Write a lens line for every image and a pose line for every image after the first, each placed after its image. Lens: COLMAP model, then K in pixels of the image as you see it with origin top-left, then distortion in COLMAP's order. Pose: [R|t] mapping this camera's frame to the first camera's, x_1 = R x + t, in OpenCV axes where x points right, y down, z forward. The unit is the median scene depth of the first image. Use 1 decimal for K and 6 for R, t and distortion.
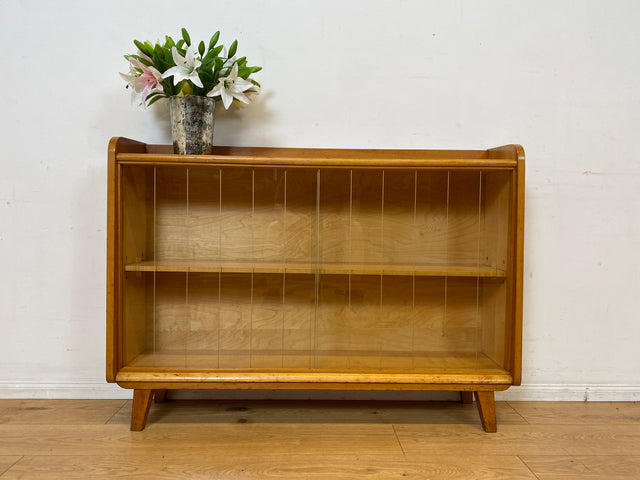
lens RADIAL K [[488.9, 0, 320.7], [0, 488.9, 235.4], [0, 0, 1]] dist [0.023241, -0.019989]
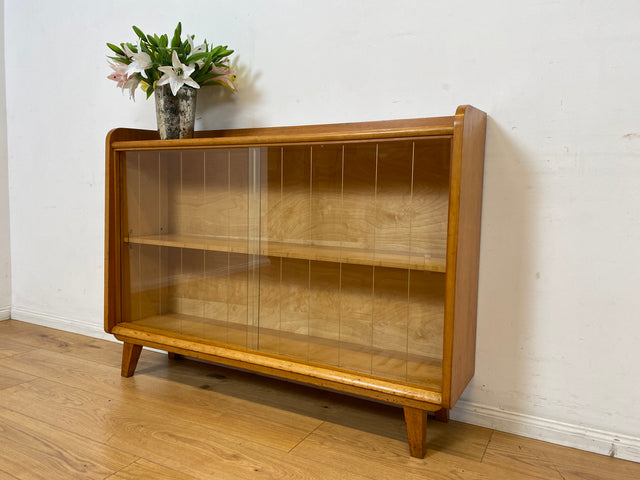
lens RADIAL K [[488.9, 0, 324.2], [0, 488.9, 234.0], [0, 0, 1]] dist [0.023241, -0.019989]
pose [[0.871682, 0.041831, -0.488284, 0.578517], [-0.025597, 0.998877, 0.039877, -0.005684], [0.489404, -0.022262, 0.871773, 0.199527]]
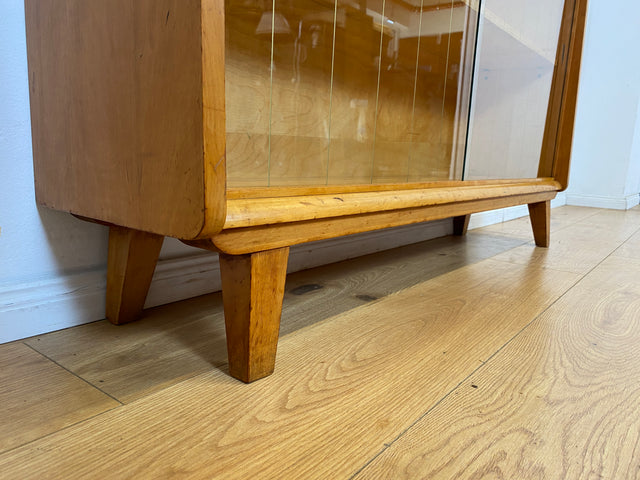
lens RADIAL K [[488.9, 0, 317.9], [0, 488.9, 241.2], [0, 0, 1]] dist [0.023241, -0.019989]
pose [[0.635797, -0.119910, 0.762485, -0.557361], [-0.011886, 0.986221, 0.165006, 0.242047], [-0.771765, -0.113973, 0.625611, 0.739035]]
